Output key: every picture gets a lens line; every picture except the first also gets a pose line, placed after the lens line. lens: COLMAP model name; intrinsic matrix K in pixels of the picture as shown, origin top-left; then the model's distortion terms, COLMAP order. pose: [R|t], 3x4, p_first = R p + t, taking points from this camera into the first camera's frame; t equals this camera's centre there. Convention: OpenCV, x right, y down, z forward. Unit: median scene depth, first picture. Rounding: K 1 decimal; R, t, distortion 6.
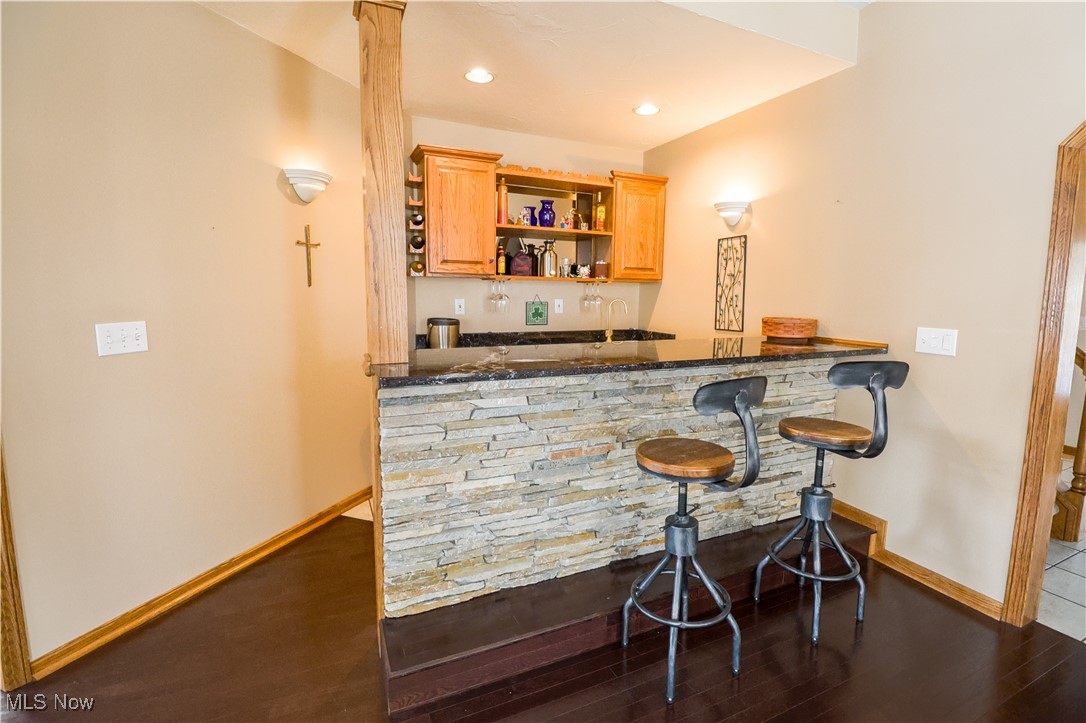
lens RADIAL K [[501.3, 0, 562.9], [0, 501.3, 347.3], [0, 0, 1]] dist [0.000652, -0.013949]
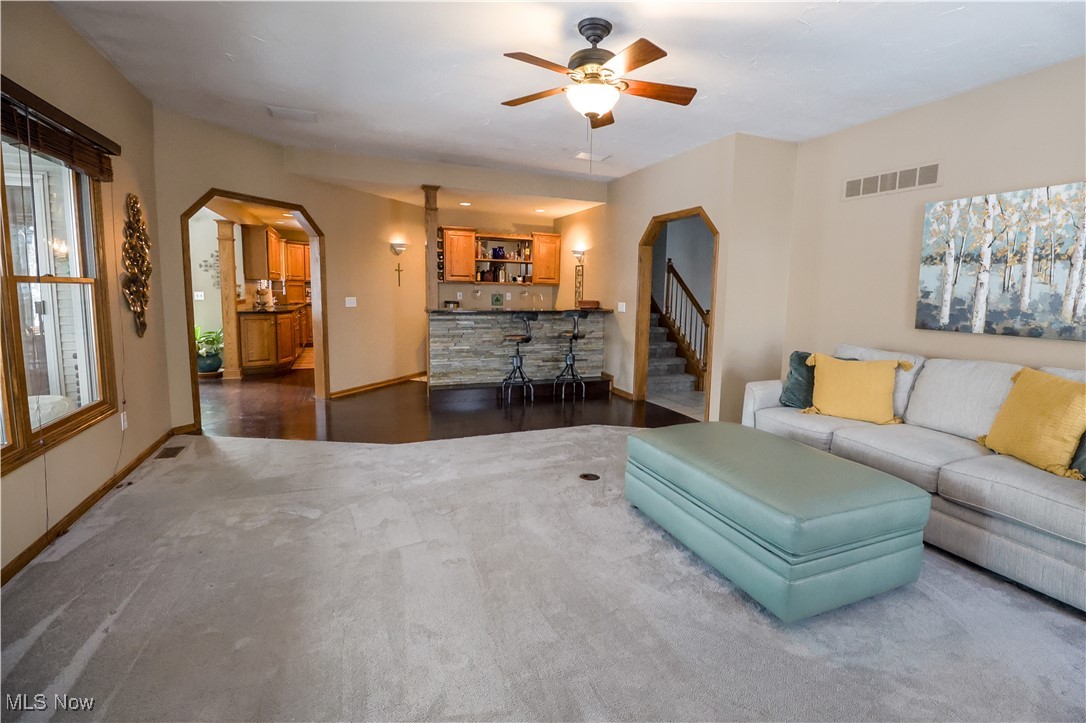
lens RADIAL K [[501.3, 0, 562.9], [0, 501.3, 347.3], [0, 0, 1]] dist [0.000652, -0.013949]
pose [[0.999197, 0.010400, -0.038704, 0.366384], [-0.010352, 0.999945, 0.001440, 0.149139], [0.038717, -0.001038, 0.999250, -1.286945]]
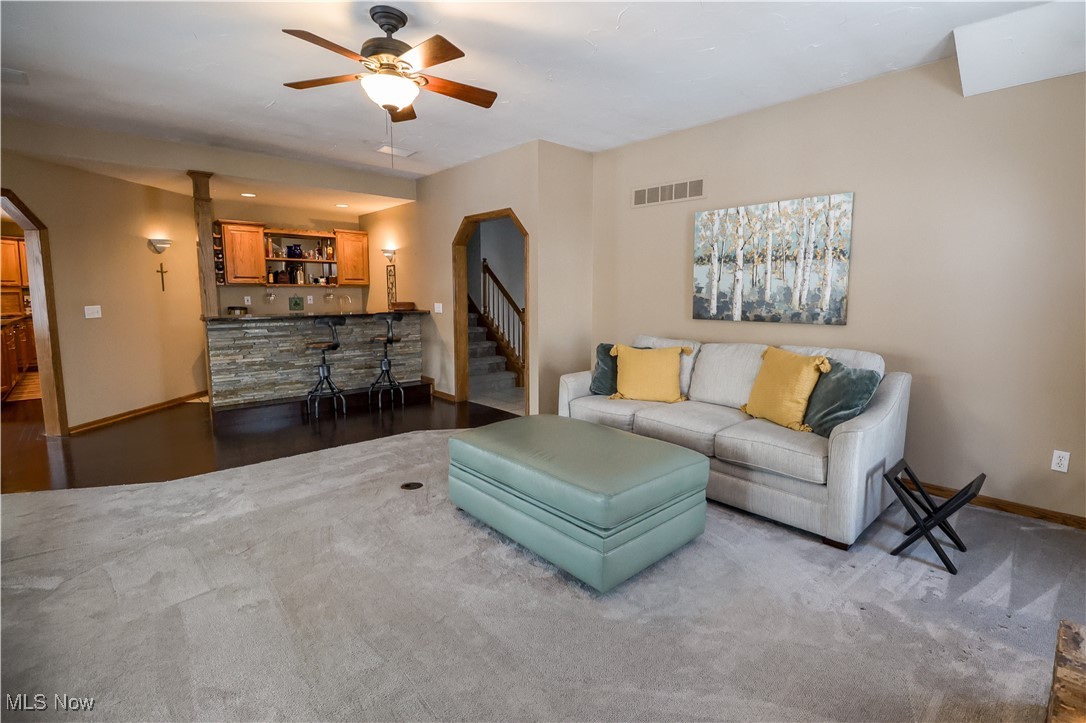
lens RADIAL K [[501.3, 0, 562.9], [0, 501.3, 347.3], [0, 0, 1]] dist [0.000652, -0.013949]
pose [[0.950601, -0.045794, 0.307018, 0.376292], [0.045618, 0.998929, 0.007753, 0.149426], [-0.307044, 0.006636, 0.951672, -1.288655]]
